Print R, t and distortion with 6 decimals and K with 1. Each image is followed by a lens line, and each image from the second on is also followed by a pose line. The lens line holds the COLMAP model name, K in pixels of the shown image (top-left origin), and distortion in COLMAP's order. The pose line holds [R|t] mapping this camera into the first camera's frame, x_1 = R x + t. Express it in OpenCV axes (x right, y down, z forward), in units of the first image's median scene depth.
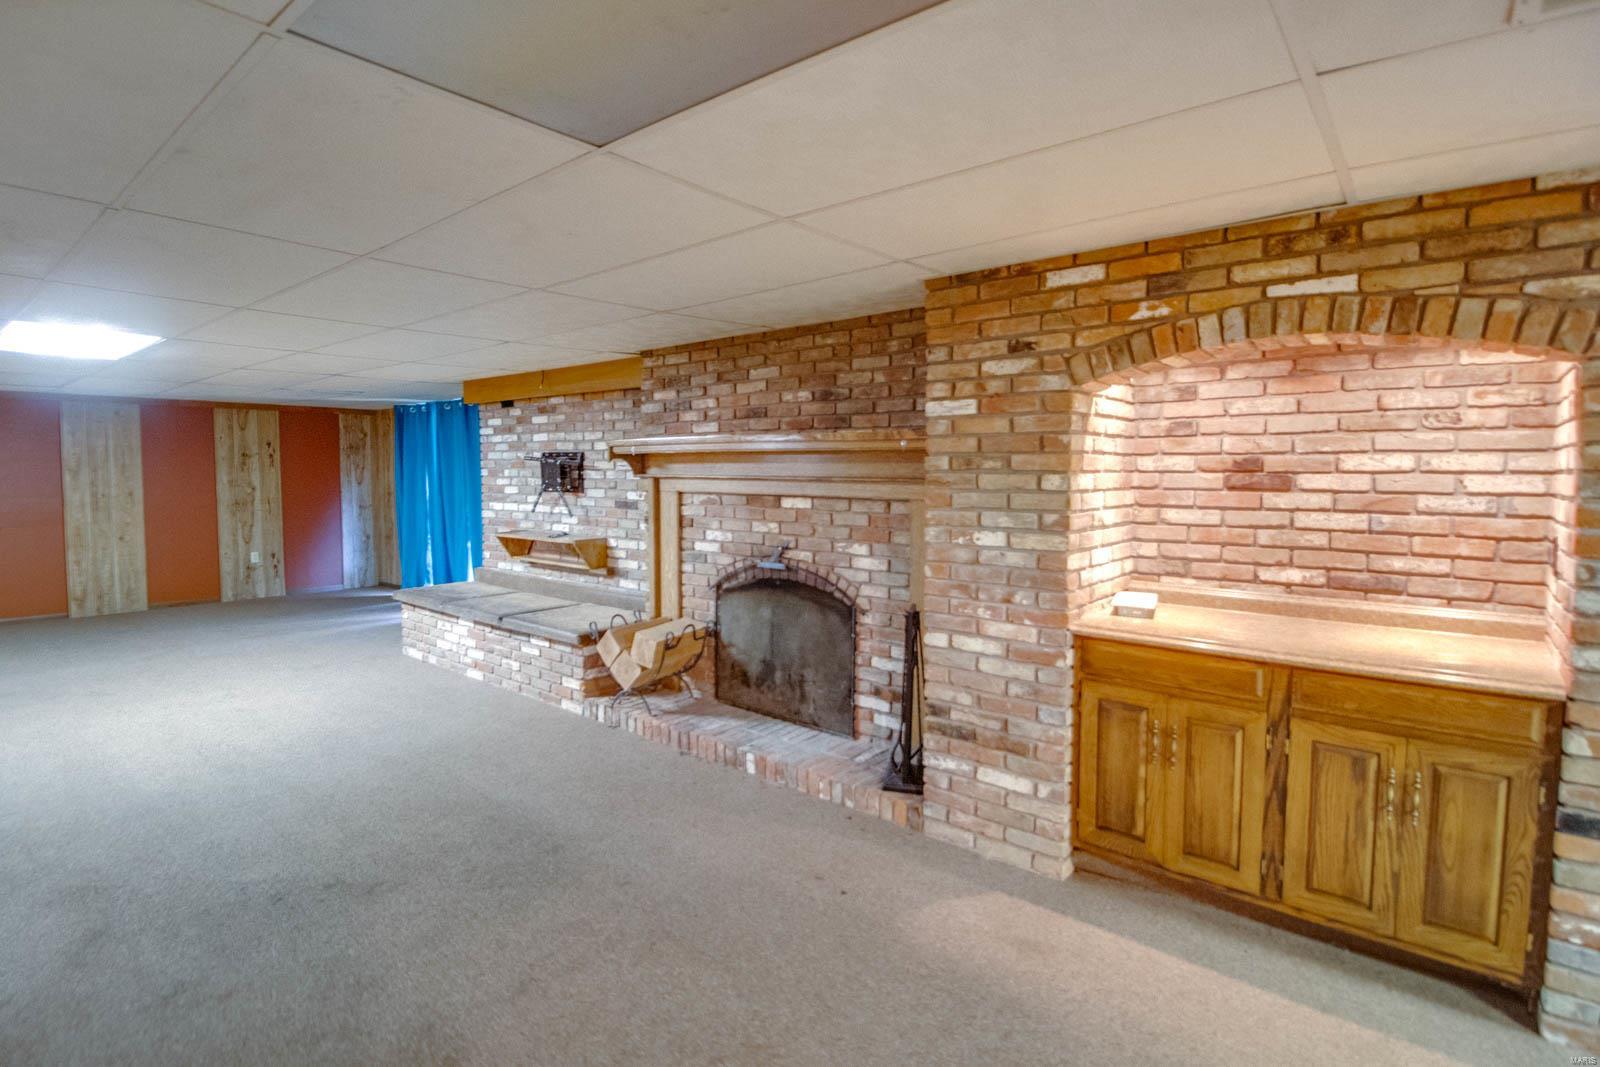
lens RADIAL K [[771.3, 0, 797.7], [0, 771.3, 524.4], [0, 0, 1]] dist [-0.014179, -0.001946]
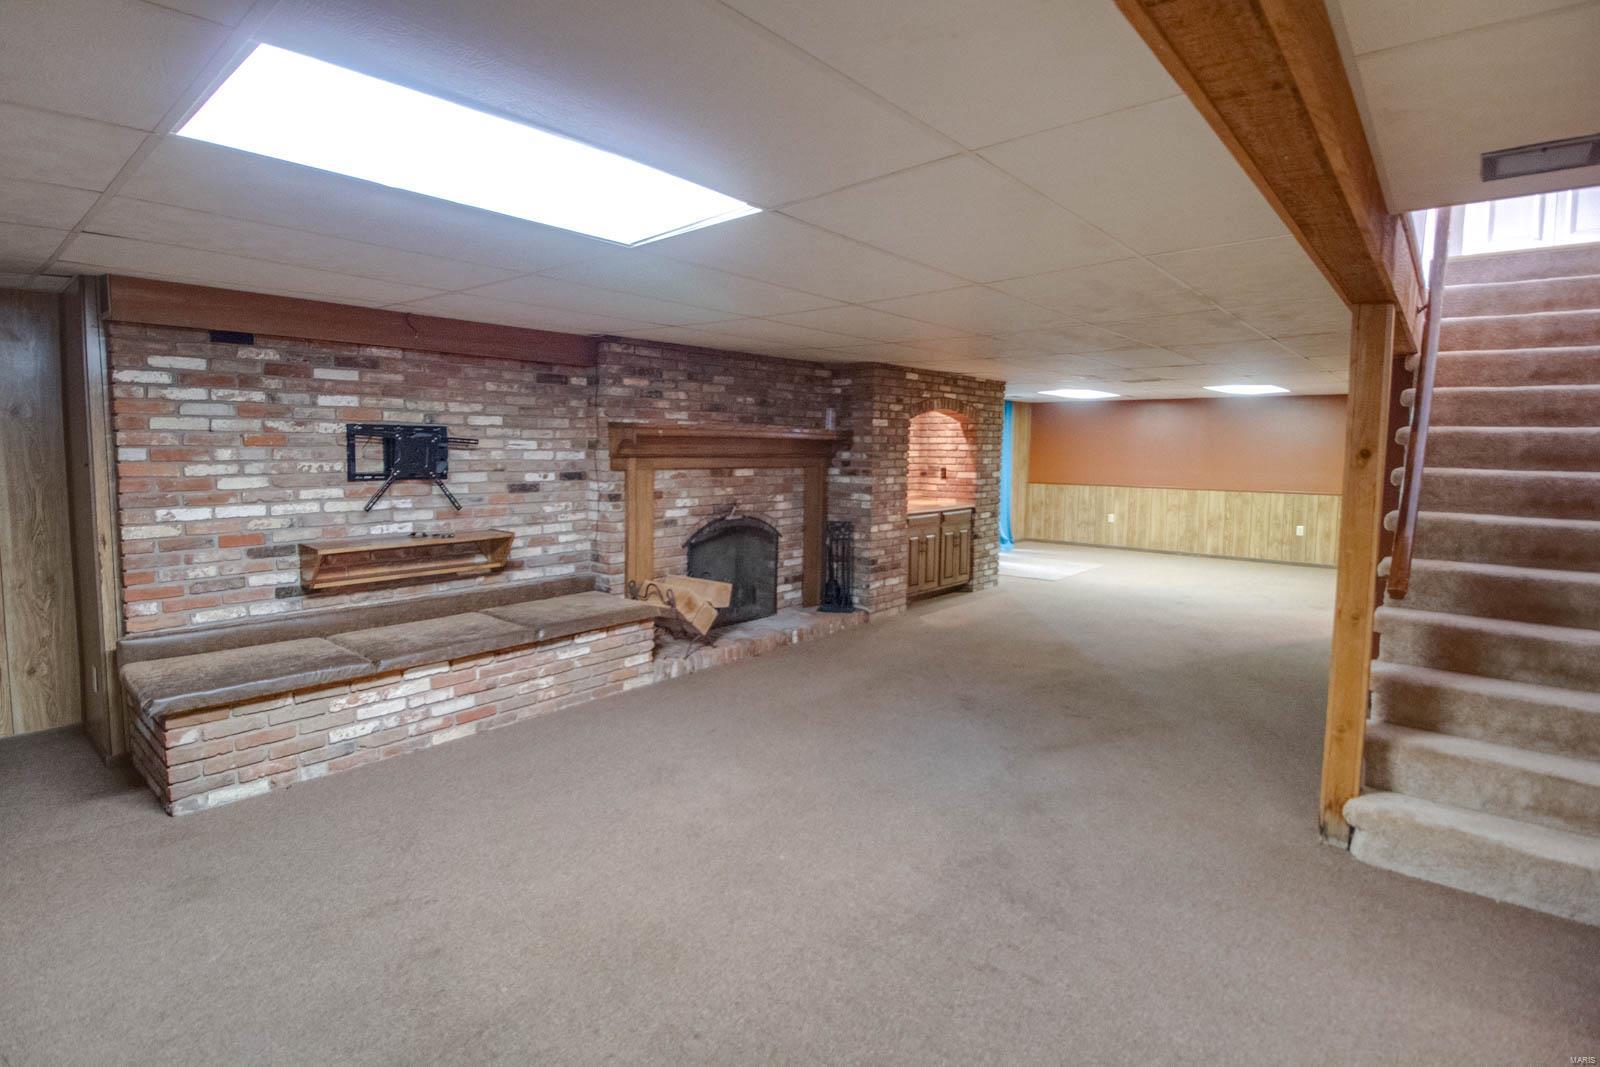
lens RADIAL K [[771.3, 0, 796.9], [0, 771.3, 528.7], [0, 0, 1]] dist [-0.014179, -0.001946]
pose [[0.025807, -0.110955, 0.993490, -1.420771], [0.058946, 0.992261, 0.109287, -0.073074], [-0.997928, 0.055742, 0.032148, 0.823452]]
